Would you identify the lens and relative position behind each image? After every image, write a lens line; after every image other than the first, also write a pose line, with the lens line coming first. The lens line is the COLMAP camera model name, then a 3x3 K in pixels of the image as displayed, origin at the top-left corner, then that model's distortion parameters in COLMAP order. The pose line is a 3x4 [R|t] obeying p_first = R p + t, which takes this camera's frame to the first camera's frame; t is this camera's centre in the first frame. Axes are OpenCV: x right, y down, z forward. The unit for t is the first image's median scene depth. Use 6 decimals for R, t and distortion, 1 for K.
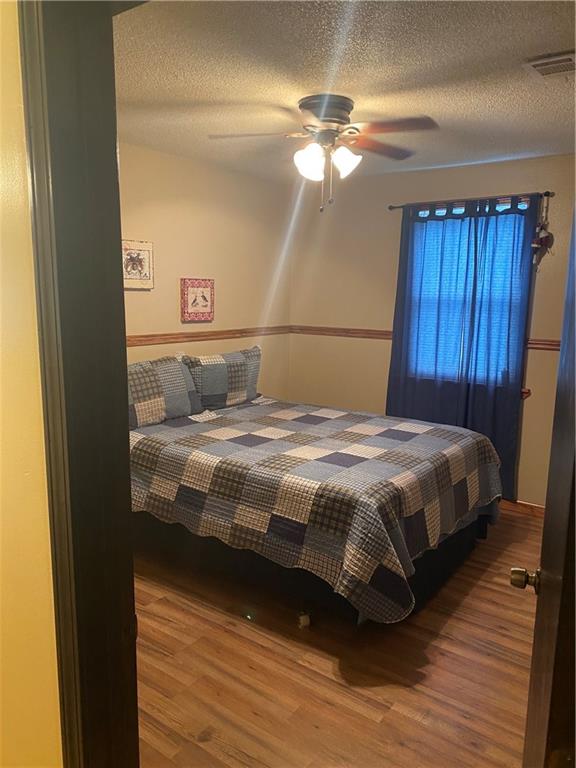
lens RADIAL K [[580.6, 0, 283.1], [0, 580.6, 387.0], [0, 0, 1]] dist [0.000576, -0.021800]
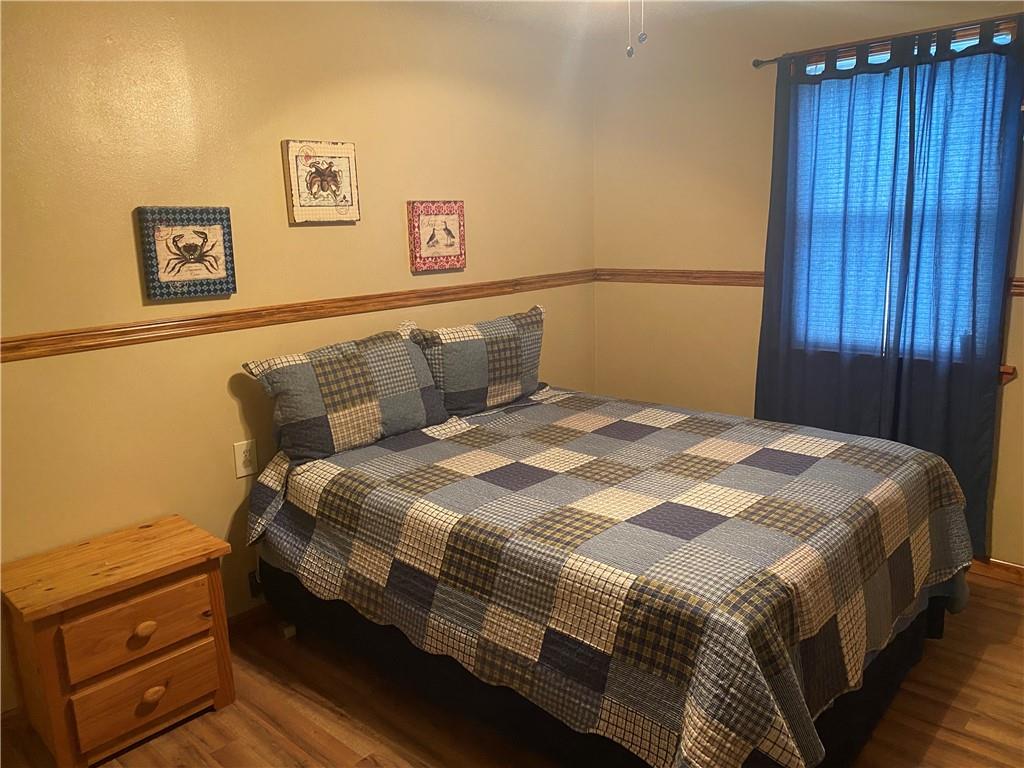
lens RADIAL K [[774.1, 0, 519.1], [0, 774.1, 376.5], [0, 0, 1]] dist [0.000576, -0.021800]
pose [[0.993135, -0.025599, -0.114140, 0.032278], [0.029980, 0.998872, 0.036825, -0.032136], [0.113068, -0.039994, 0.992782, 0.215796]]
